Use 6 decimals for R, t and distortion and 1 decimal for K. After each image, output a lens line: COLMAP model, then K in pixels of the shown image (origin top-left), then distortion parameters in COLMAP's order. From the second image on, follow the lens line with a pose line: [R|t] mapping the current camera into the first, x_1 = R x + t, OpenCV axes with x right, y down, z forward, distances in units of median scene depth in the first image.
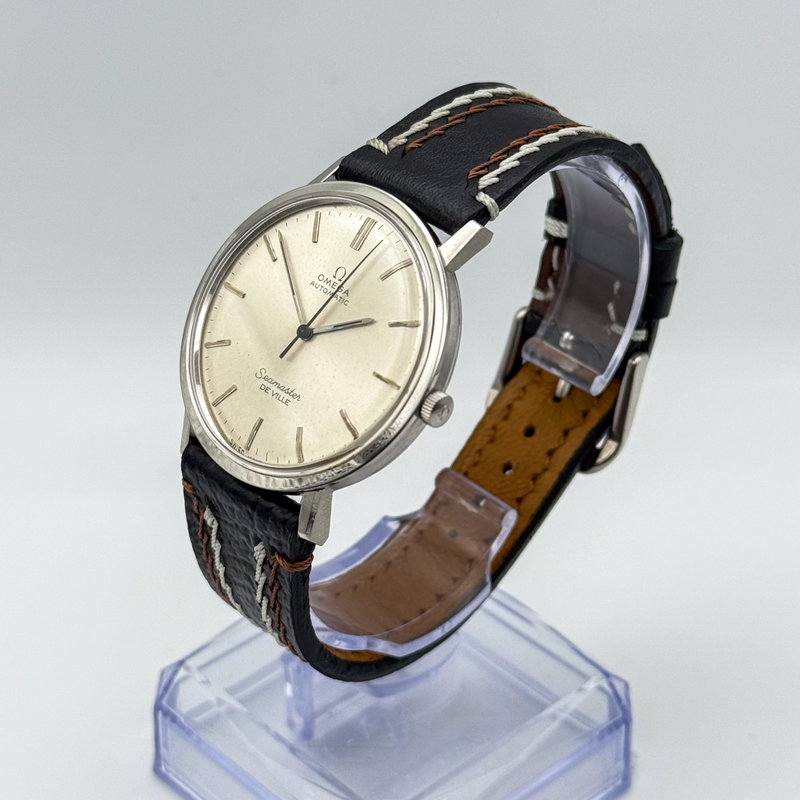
lens RADIAL K [[2034.3, 0, 400.6], [0, 2034.3, 428.2], [0, 0, 1]] dist [0.038769, -0.298848]
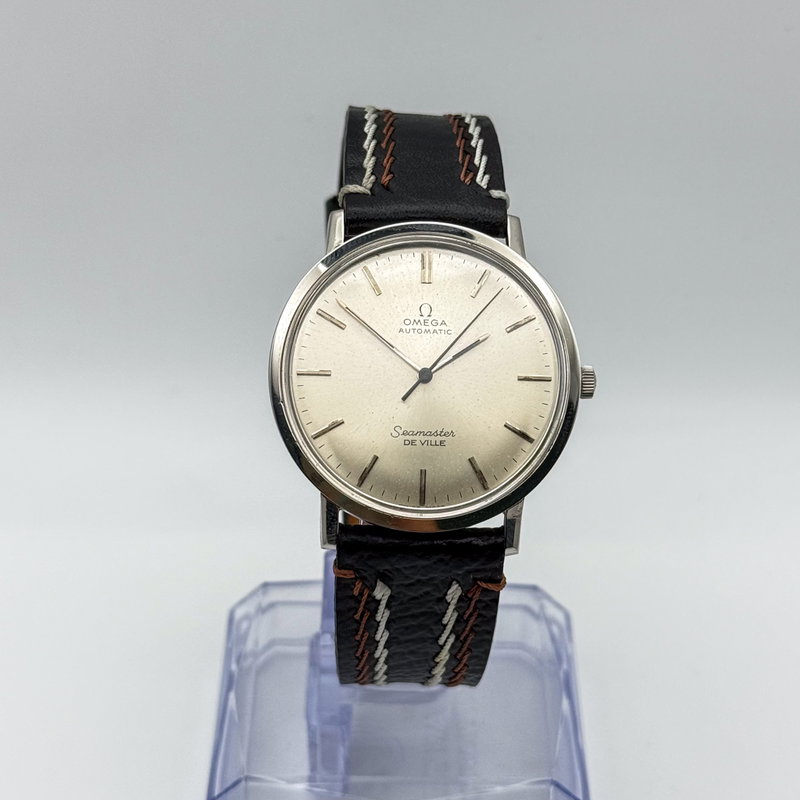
lens RADIAL K [[2034.3, 0, 400.6], [0, 2034.3, 428.2], [0, 0, 1]] dist [0.038769, -0.298848]
pose [[0.688275, -0.405811, 0.601327, -0.663072], [0.399842, 0.903841, 0.152309, -0.178568], [-0.605313, 0.135605, 0.784352, 0.199574]]
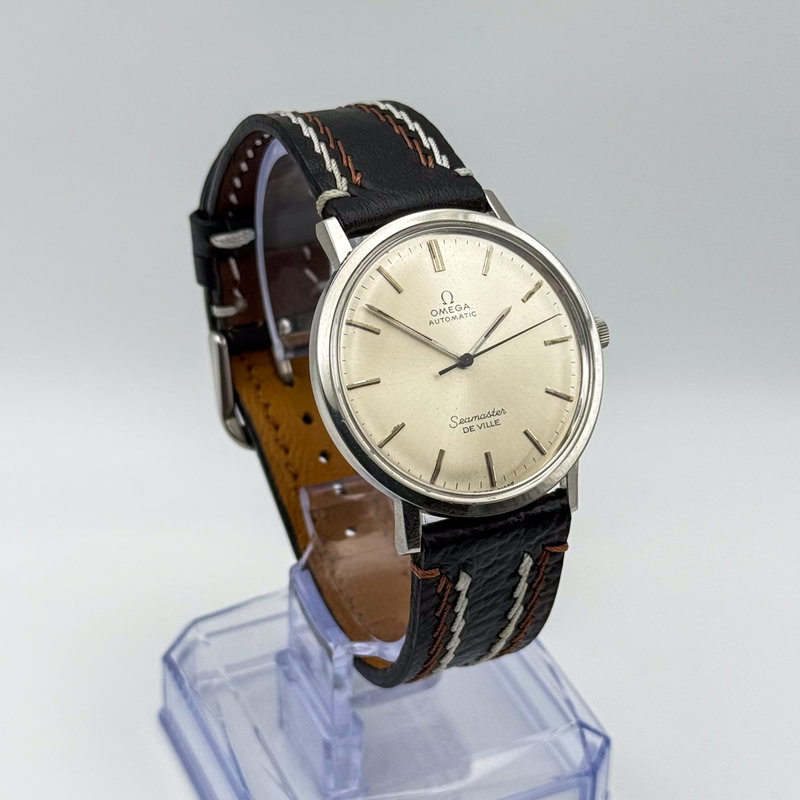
lens RADIAL K [[2034.3, 0, 400.6], [0, 2034.3, 428.2], [0, 0, 1]] dist [0.038769, -0.298848]
pose [[0.320590, -0.540067, 0.778171, -0.850866], [0.514012, 0.789242, 0.335989, -0.371426], [-0.795621, 0.292275, 0.530624, 0.474925]]
